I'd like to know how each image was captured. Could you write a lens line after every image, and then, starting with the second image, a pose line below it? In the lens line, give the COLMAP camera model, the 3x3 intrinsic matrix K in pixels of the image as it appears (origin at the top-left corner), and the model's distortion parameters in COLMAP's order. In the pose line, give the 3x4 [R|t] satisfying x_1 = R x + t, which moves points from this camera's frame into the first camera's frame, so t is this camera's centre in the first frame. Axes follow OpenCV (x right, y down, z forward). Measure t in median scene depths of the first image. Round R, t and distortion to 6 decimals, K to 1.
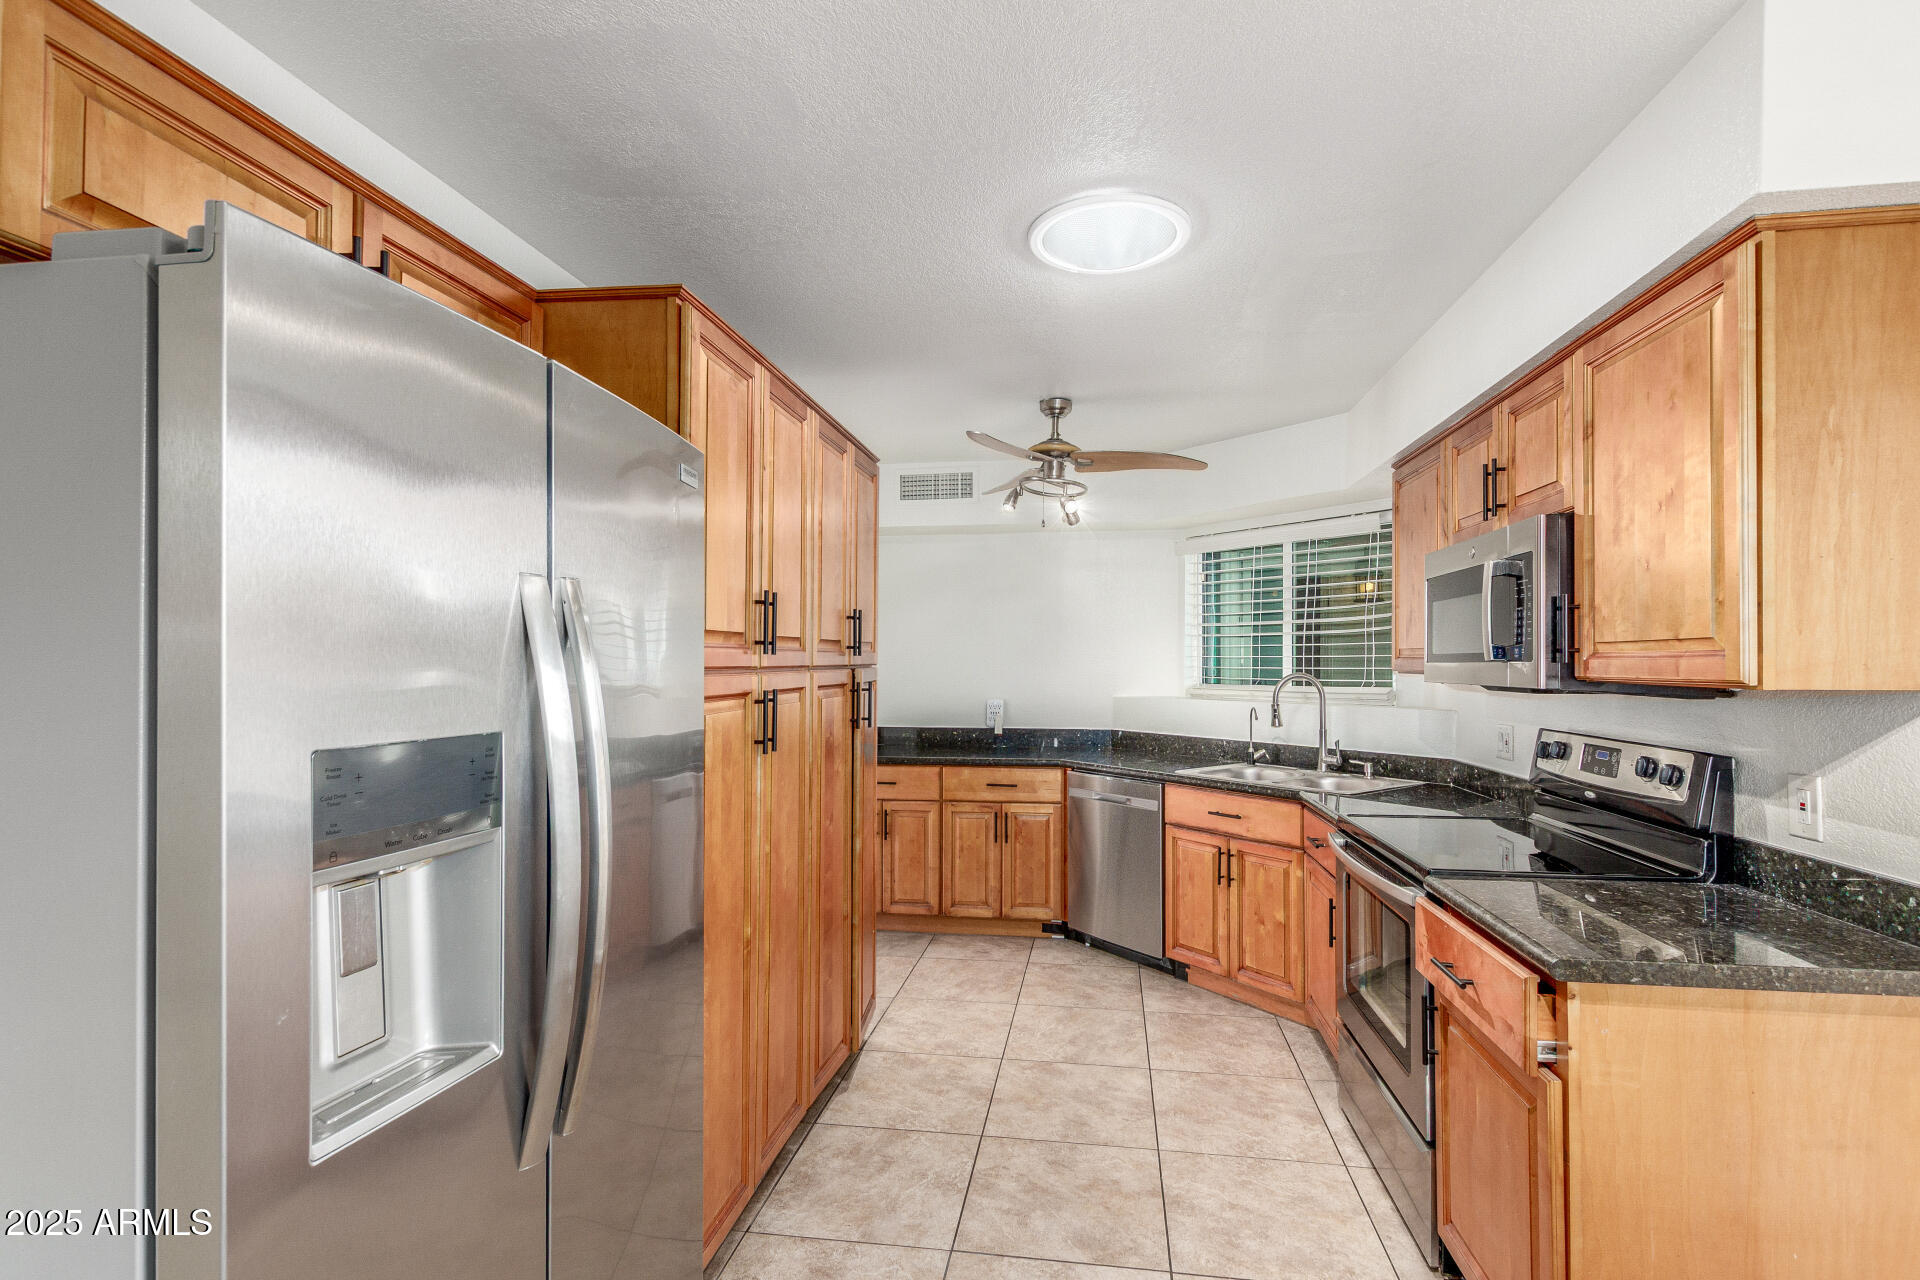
lens RADIAL K [[892.9, 0, 962.5], [0, 892.9, 646.1], [0, 0, 1]] dist [0.002259, -0.000515]
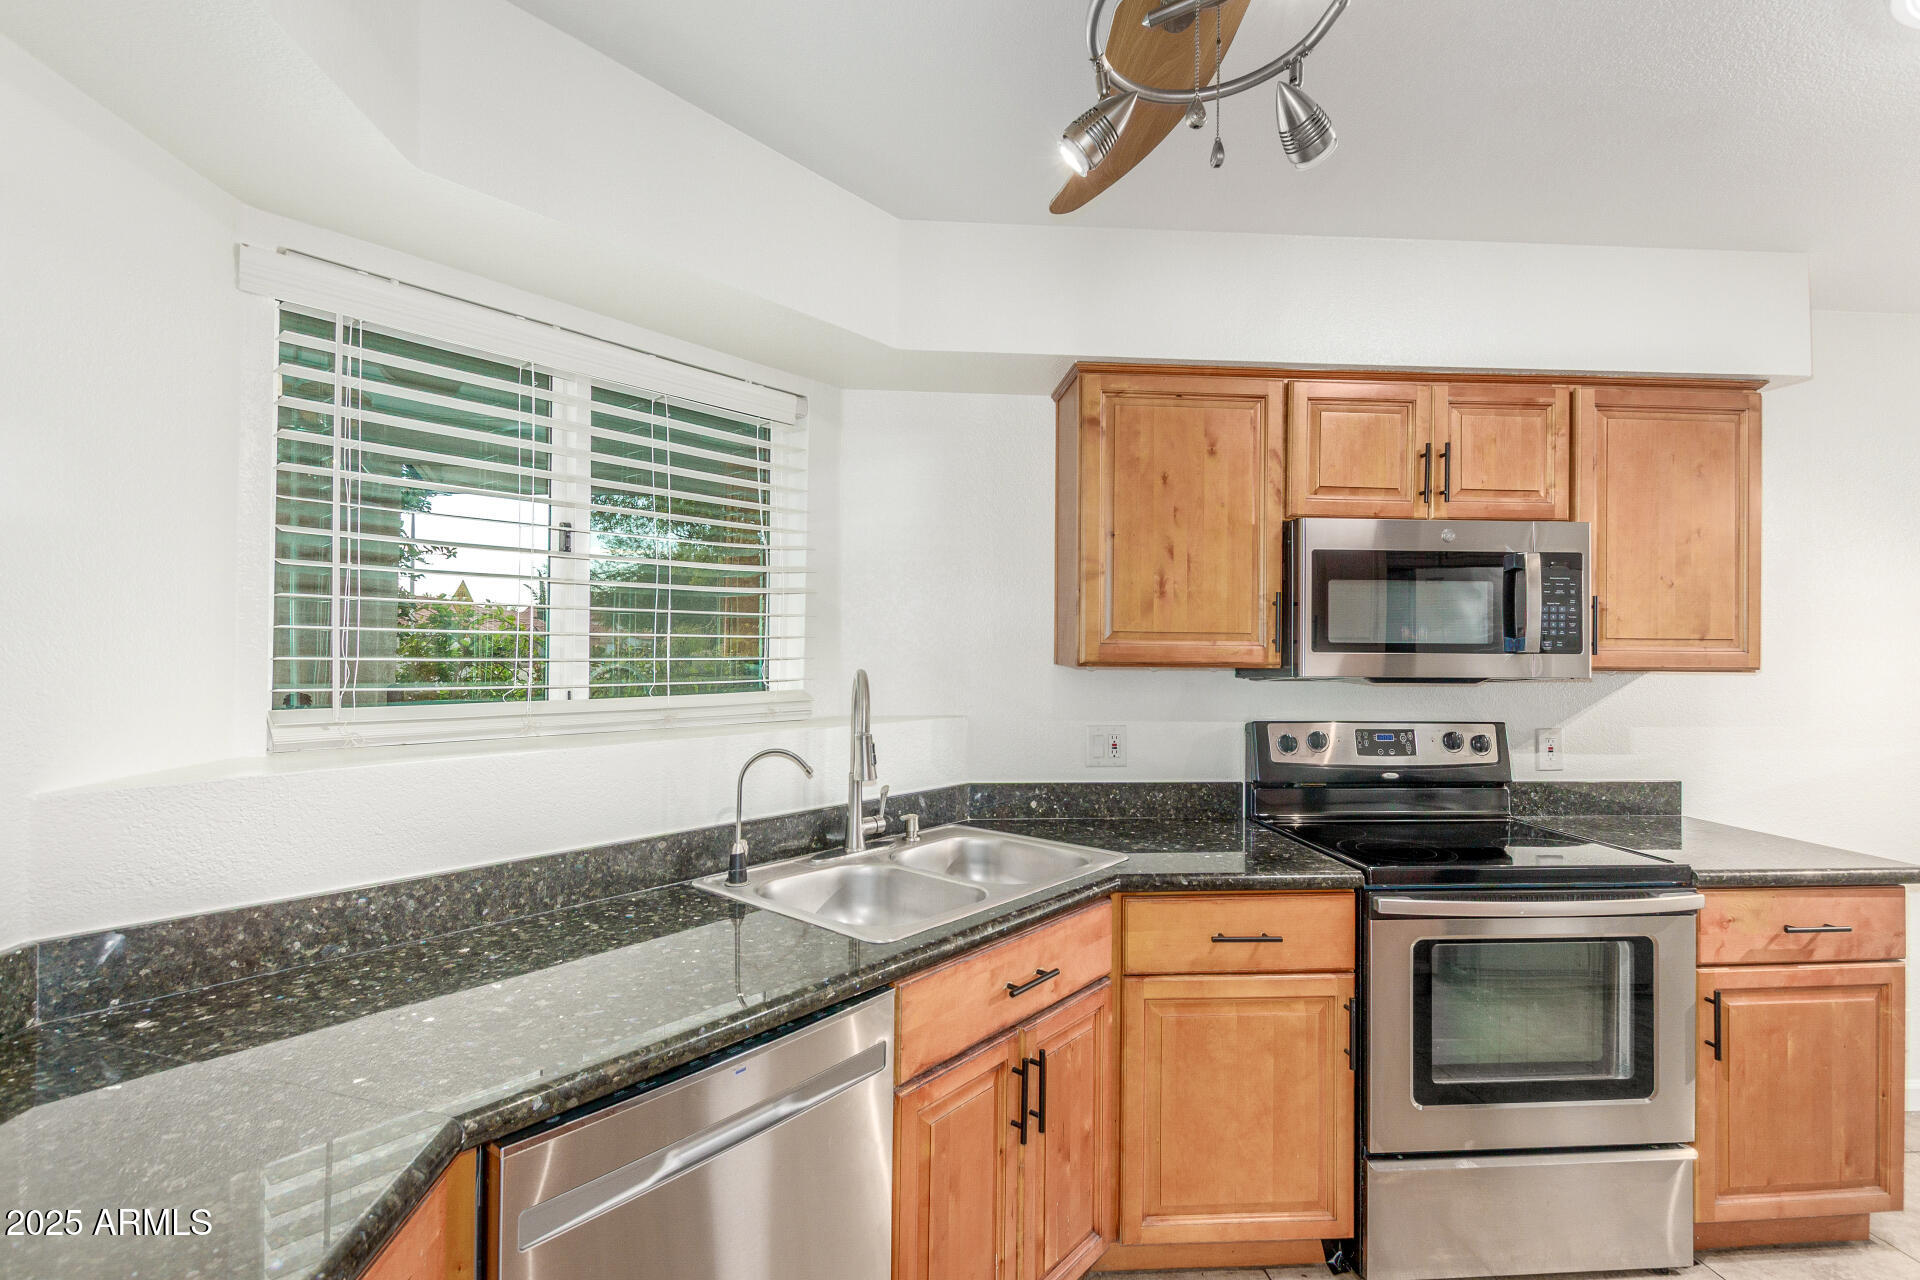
lens RADIAL K [[892.9, 0, 962.5], [0, 892.9, 646.1], [0, 0, 1]] dist [0.002259, -0.000515]
pose [[-0.223191, 0.010250, 0.974721, -0.156083], [-0.021140, 0.999659, -0.015353, 0.024810], [-0.974546, -0.024032, -0.222898, 1.156617]]
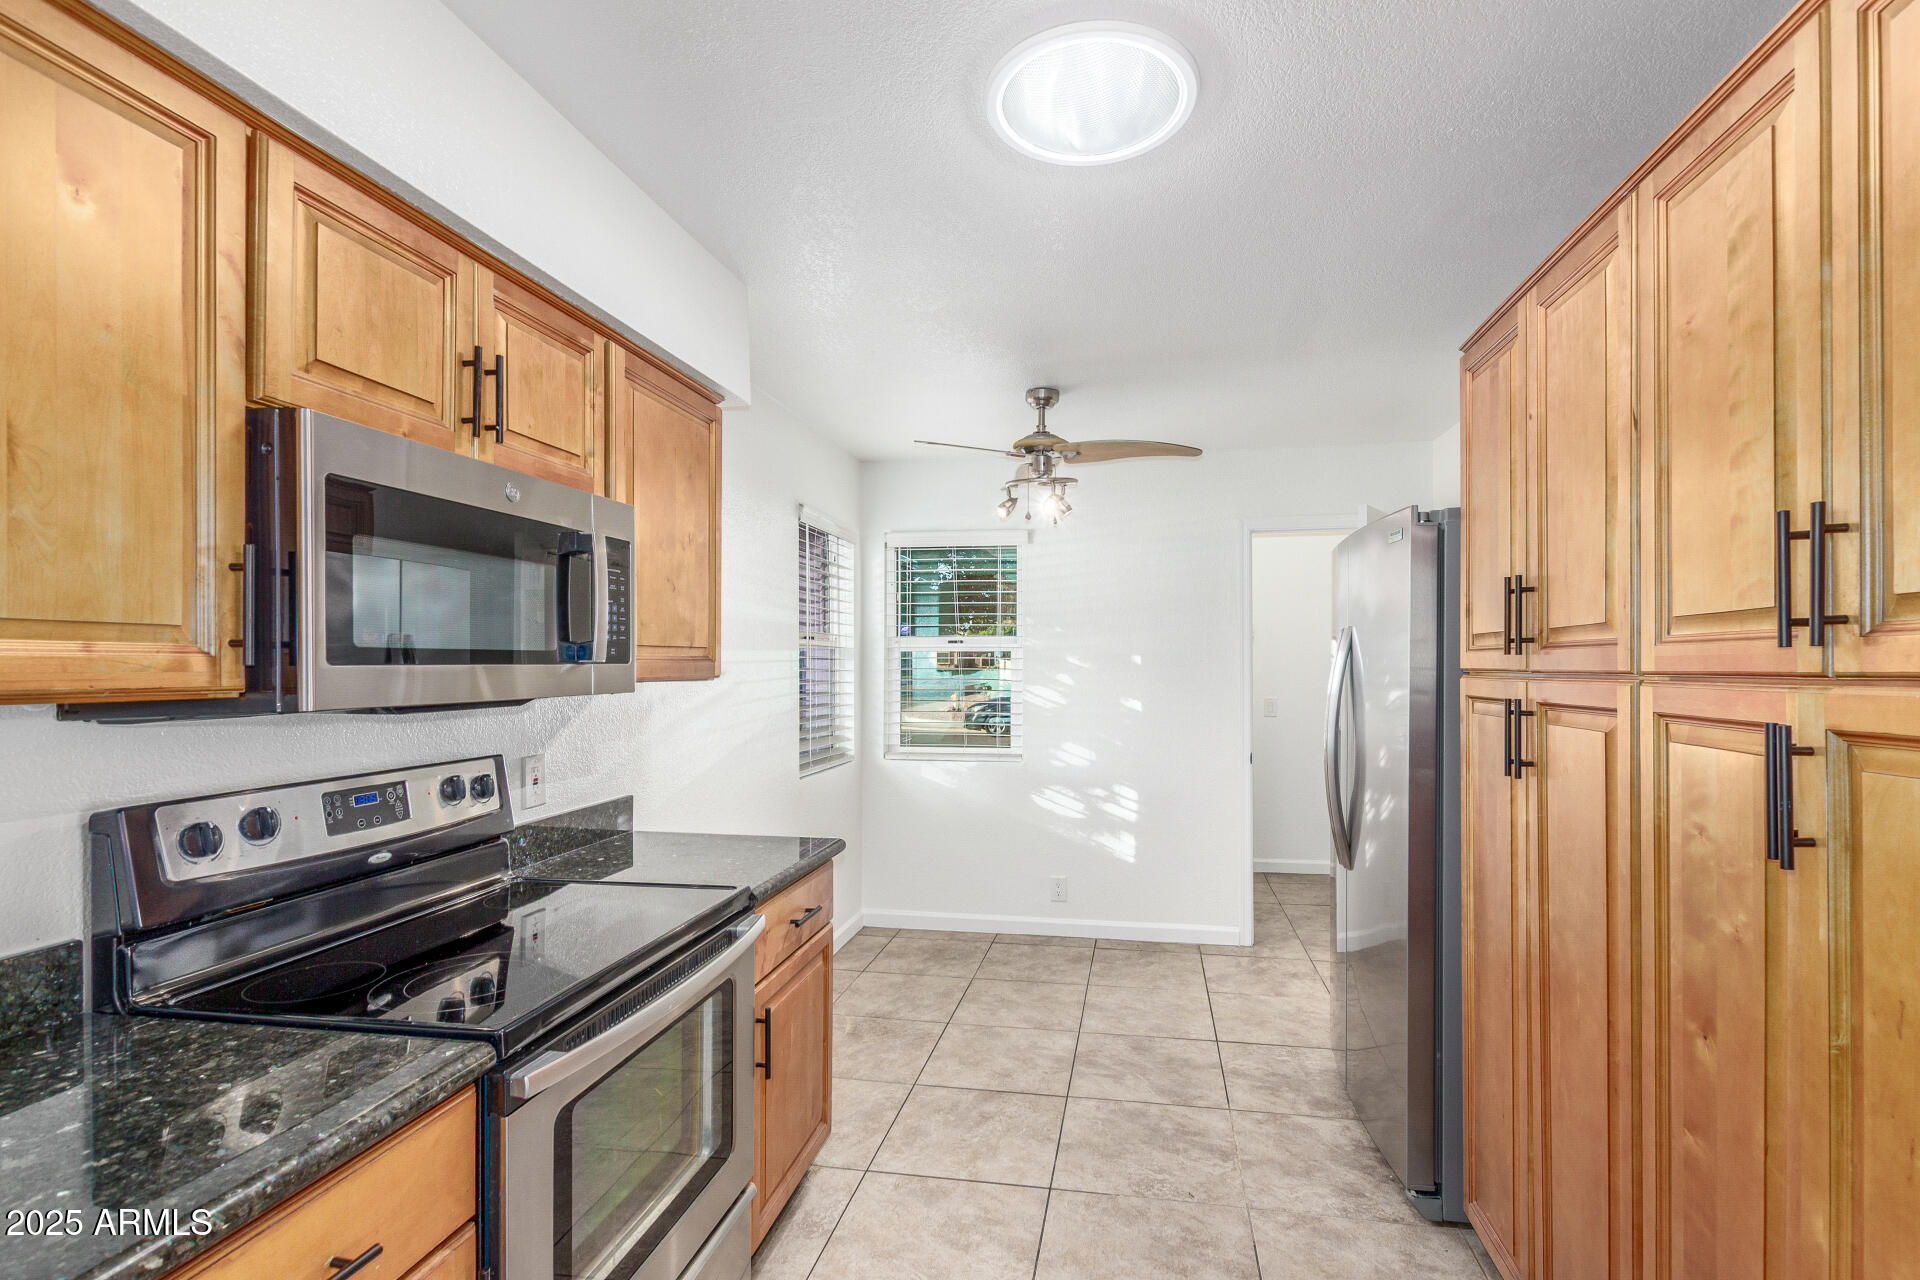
lens RADIAL K [[889.2, 0, 984.7], [0, 889.2, 664.5], [0, 0, 1]] dist [0.000901, -0.000102]
pose [[-0.999373, 0.008901, 0.034256, 0.142325], [0.008454, 0.999878, -0.013144, 0.020495], [-0.034369, -0.012846, -0.999327, 1.102913]]
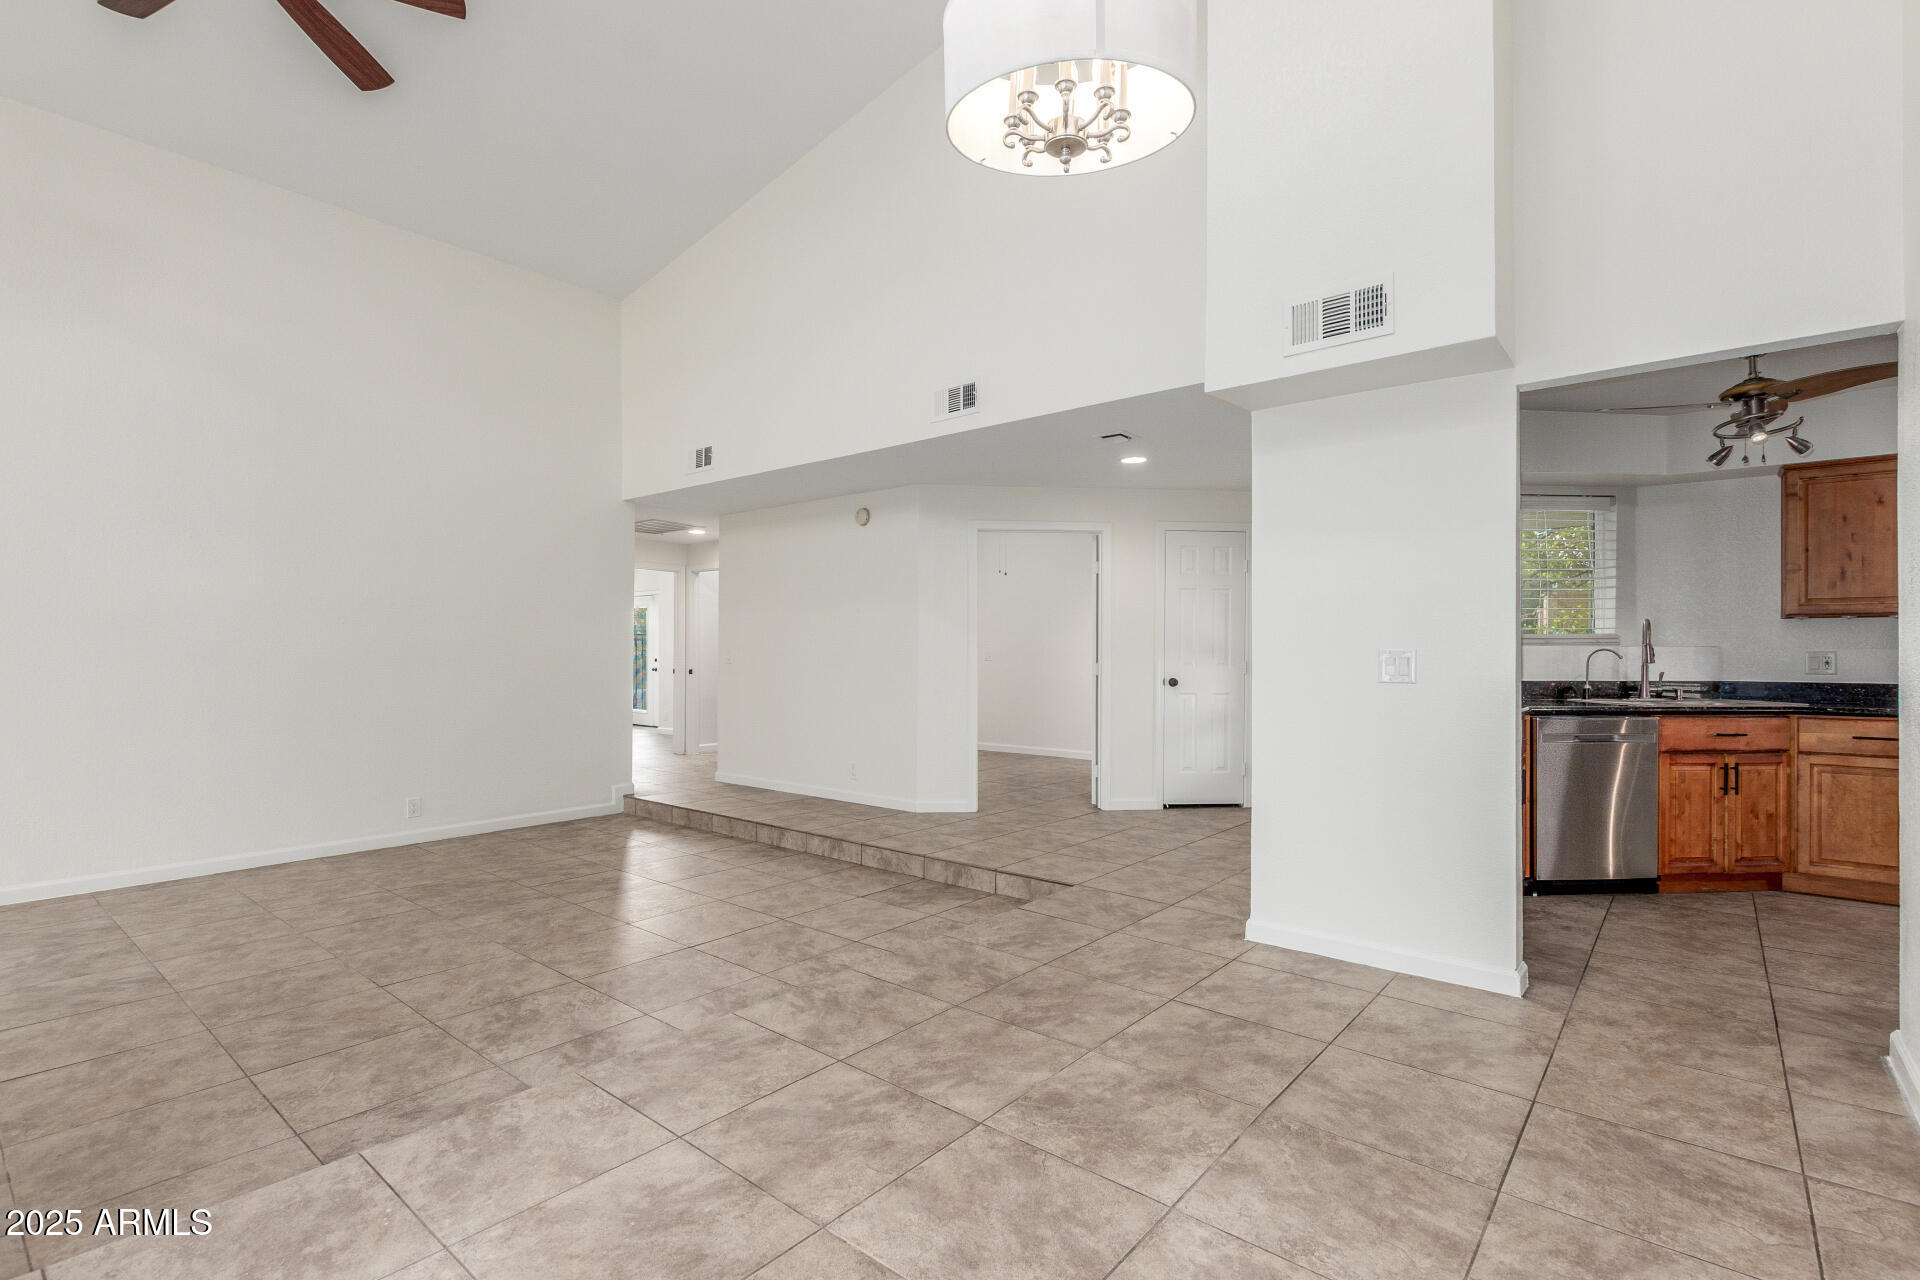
lens RADIAL K [[892.9, 0, 962.5], [0, 892.9, 646.1], [0, 0, 1]] dist [0.002259, -0.000515]
pose [[0.525903, 0.005723, 0.850525, -1.263526], [-0.018224, 0.999824, 0.004541, 0.085298], [-0.850349, -0.017888, 0.525914, 1.259473]]
